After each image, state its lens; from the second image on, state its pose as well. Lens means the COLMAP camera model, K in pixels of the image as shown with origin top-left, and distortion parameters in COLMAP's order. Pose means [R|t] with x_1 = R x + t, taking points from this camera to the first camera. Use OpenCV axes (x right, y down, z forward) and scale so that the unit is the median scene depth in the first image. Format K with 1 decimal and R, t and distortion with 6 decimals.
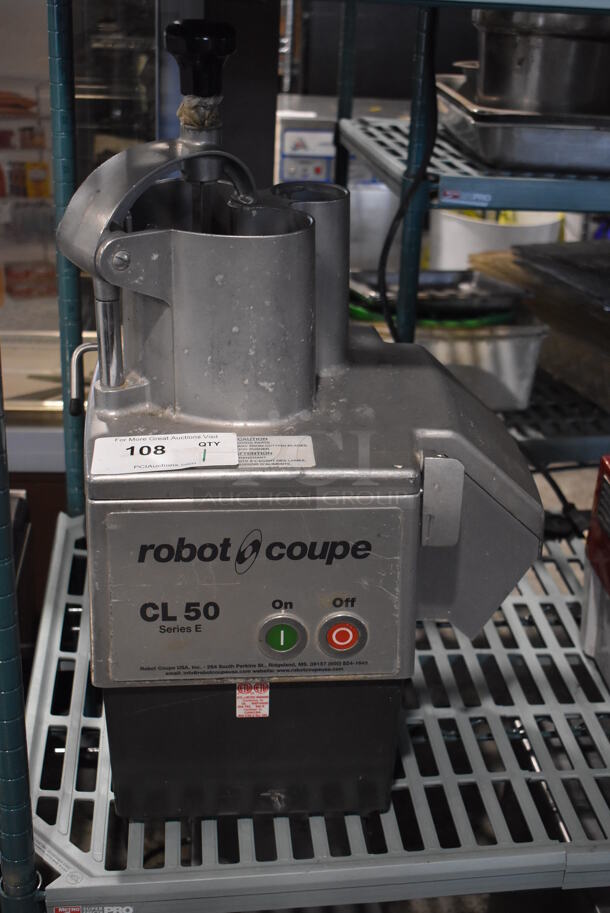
lens RADIAL K [[1226.8, 0, 306.7], [0, 1226.8, 454.9], [0, 0, 1]] dist [-0.068464, 0.000000]
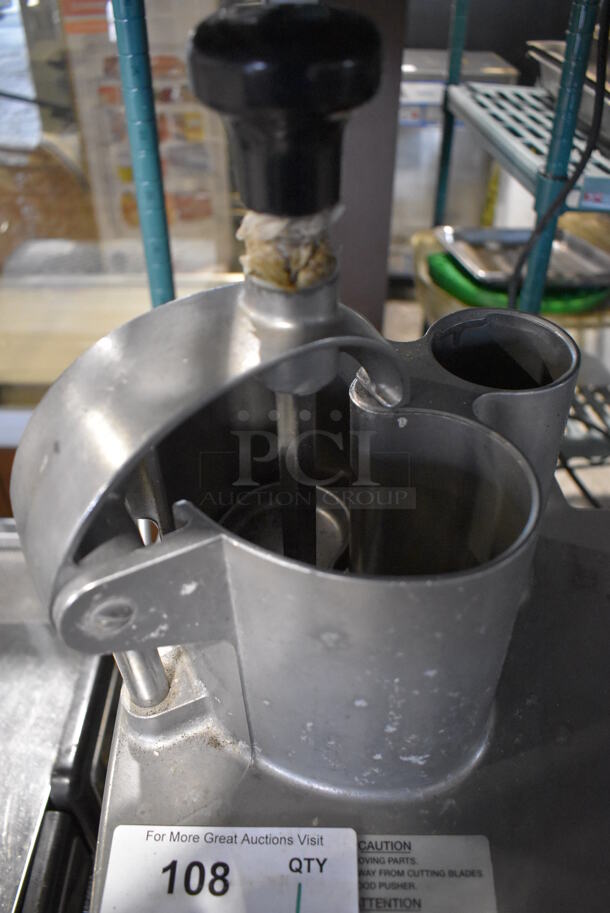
lens RADIAL K [[710.5, 0, 301.2], [0, 710.5, 460.7], [0, 0, 1]] dist [-0.065057, -0.012266]
pose [[0.992832, 0.033250, -0.114796, -0.051162], [-0.002689, 0.966492, 0.256683, -0.262659], [0.119484, -0.254534, 0.959654, 0.726412]]
